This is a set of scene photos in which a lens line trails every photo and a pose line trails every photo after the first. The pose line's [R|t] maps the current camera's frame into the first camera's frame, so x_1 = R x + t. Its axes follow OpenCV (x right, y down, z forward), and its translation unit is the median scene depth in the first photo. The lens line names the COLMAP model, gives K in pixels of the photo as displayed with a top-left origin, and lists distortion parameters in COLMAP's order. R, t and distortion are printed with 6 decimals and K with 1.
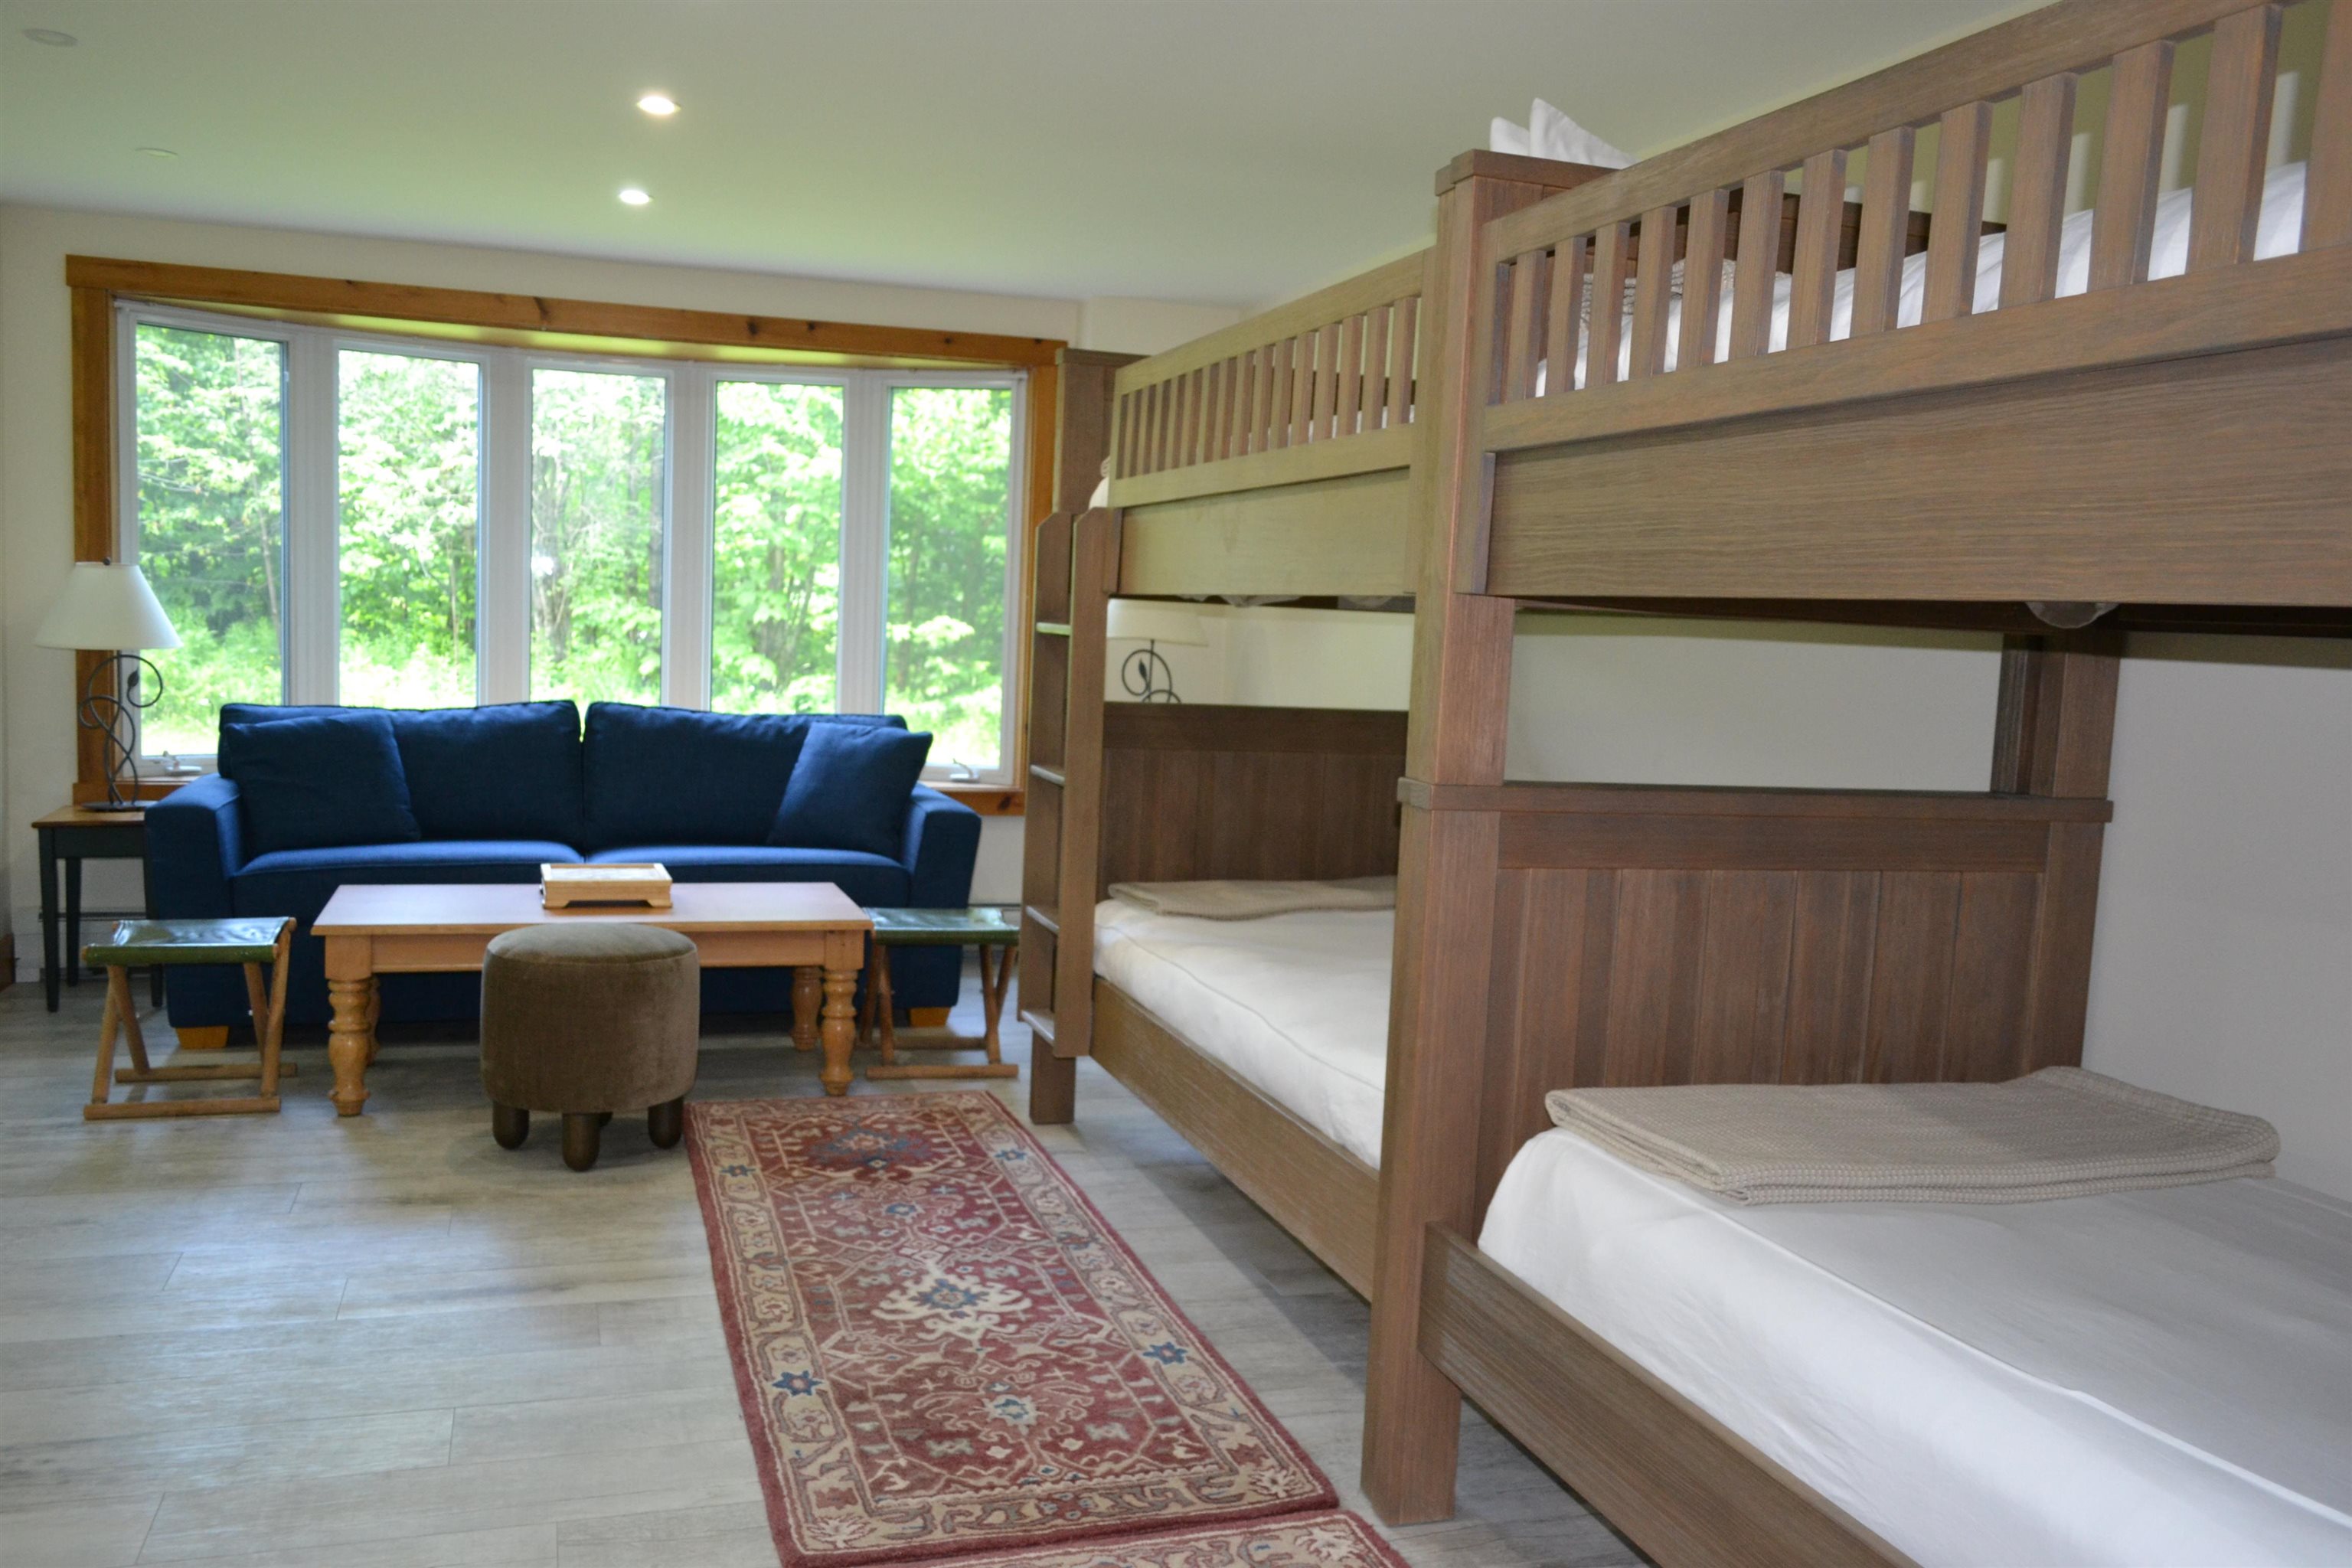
lens RADIAL K [[1877.7, 0, 1170.5], [0, 1877.7, 792.8], [0, 0, 1]] dist [-0.007278, 0.003027]
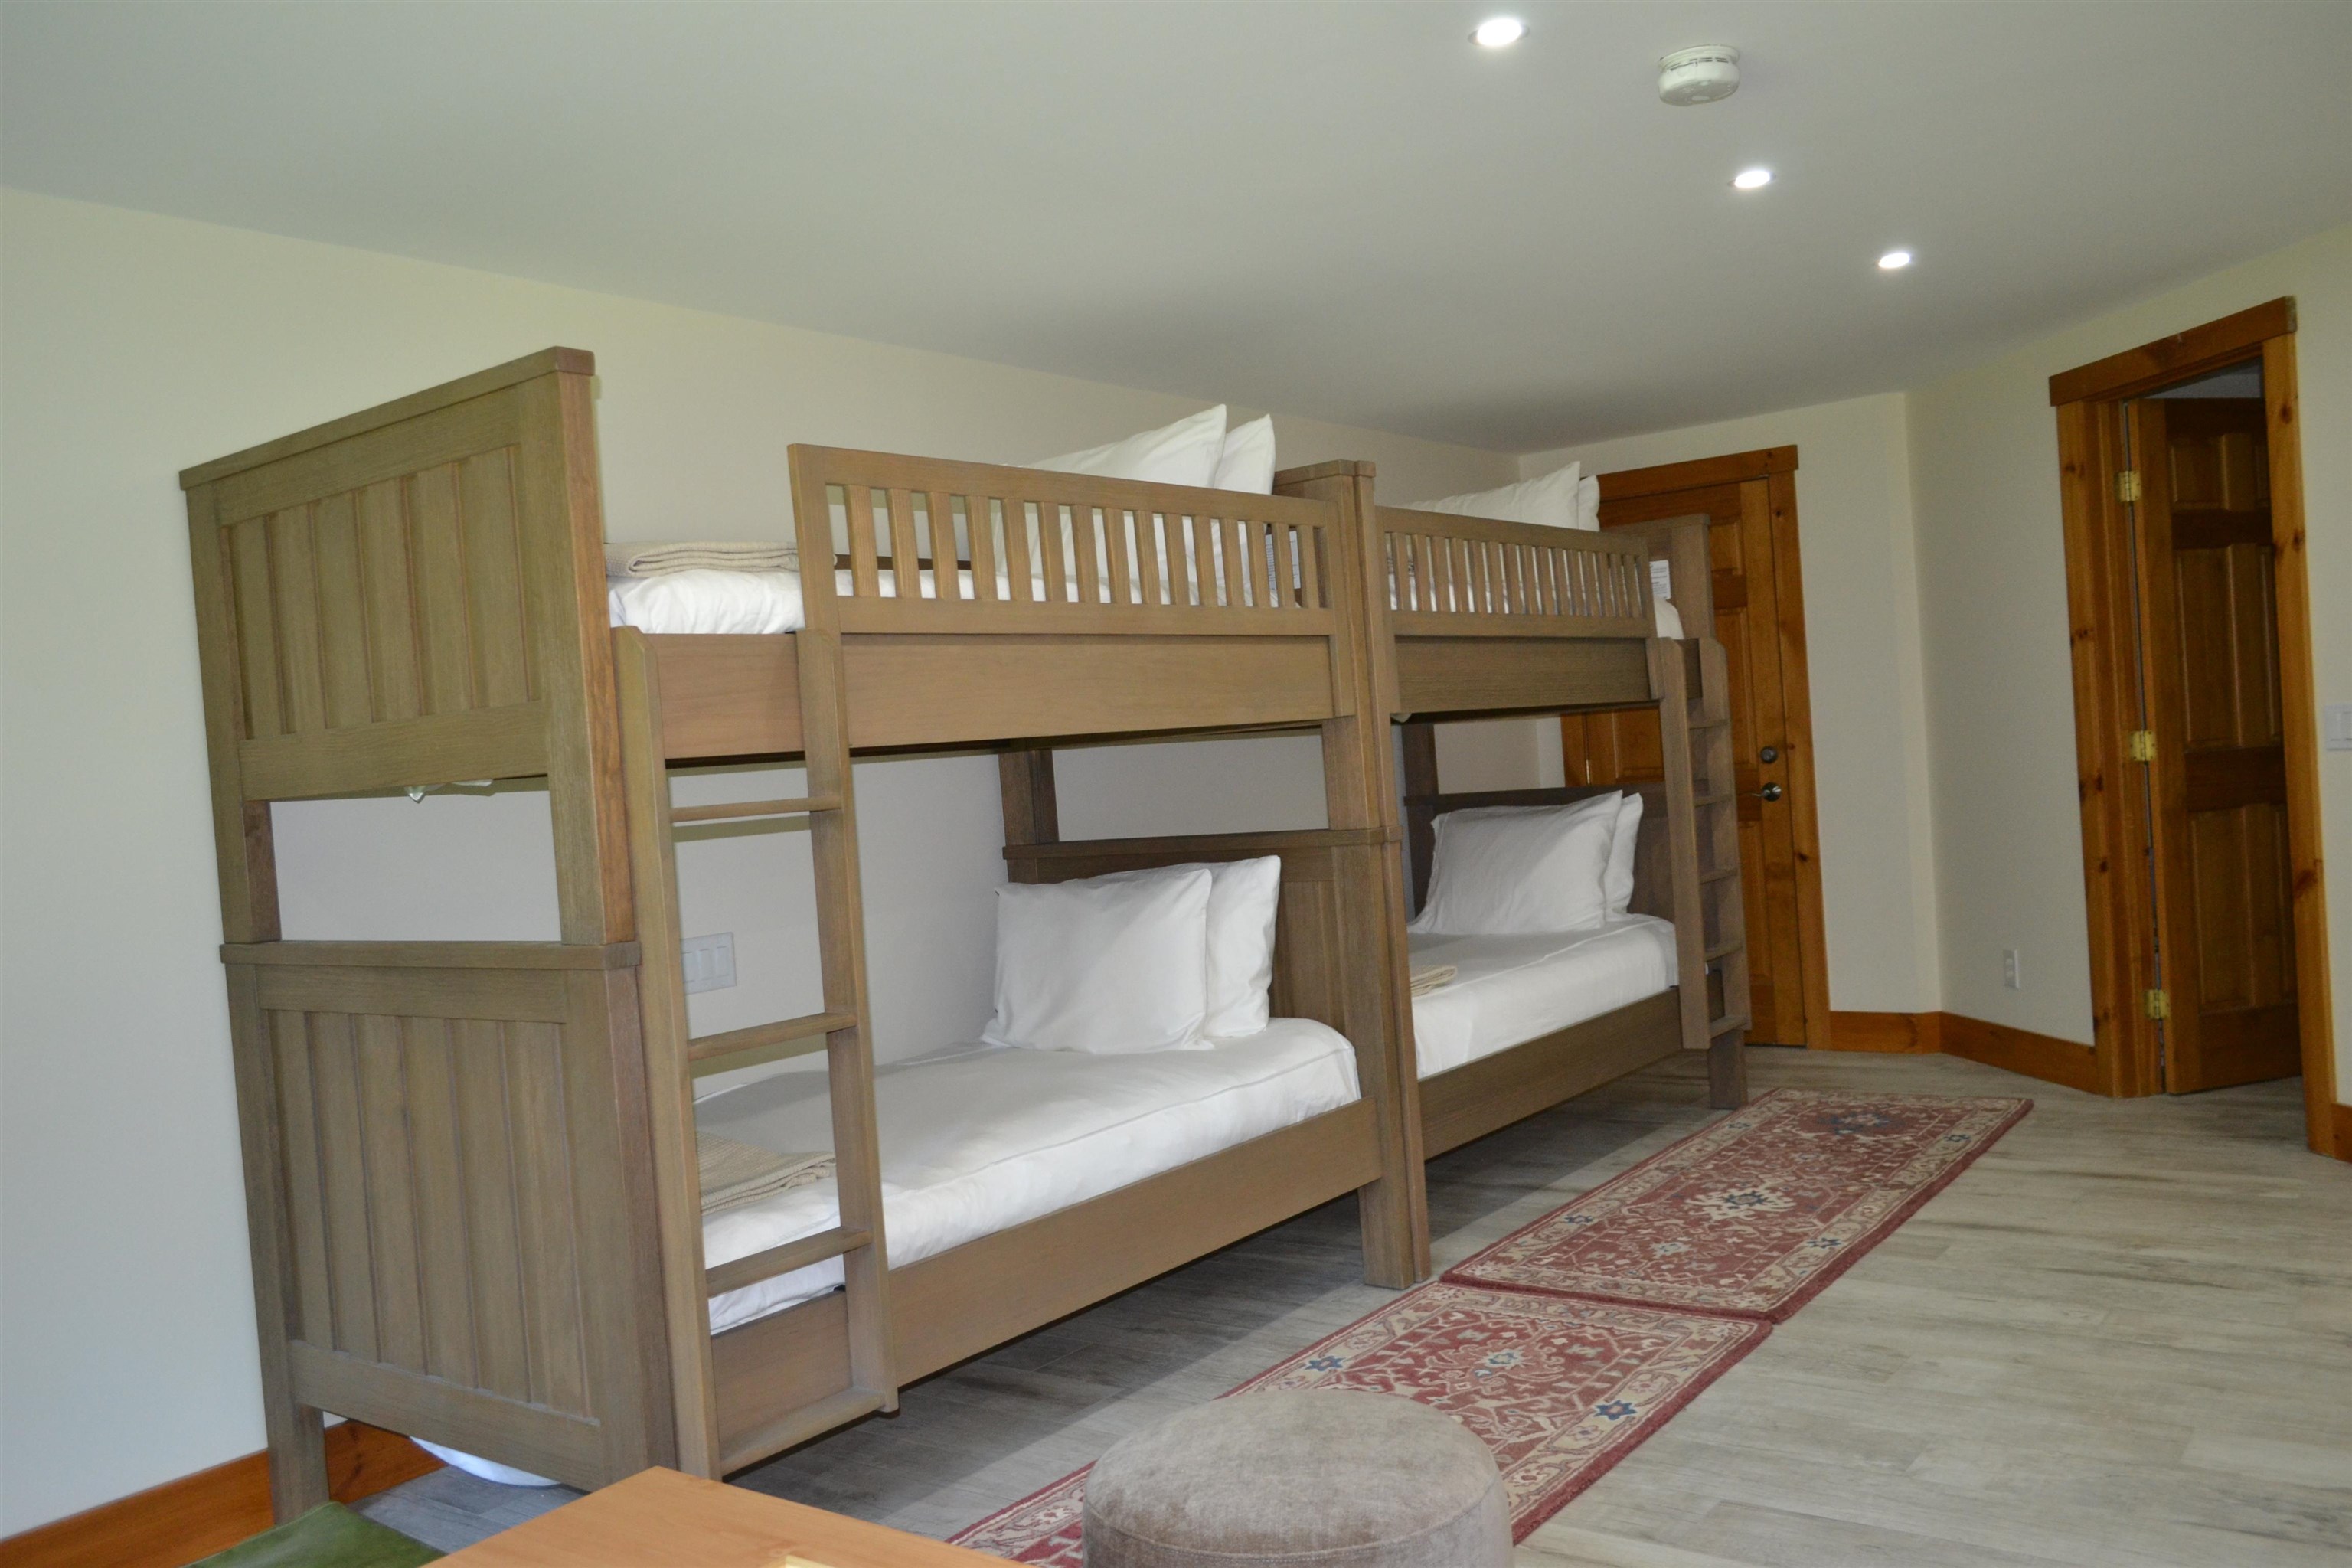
lens RADIAL K [[1877.7, 0, 1170.7], [0, 1877.7, 786.7], [0, 0, 1]] dist [-0.007278, 0.003027]
pose [[-0.564786, -0.026375, 0.824816, -0.987910], [0.122717, 0.985692, 0.115550, -0.225961], [-0.816062, 0.166480, -0.553469, 1.809608]]
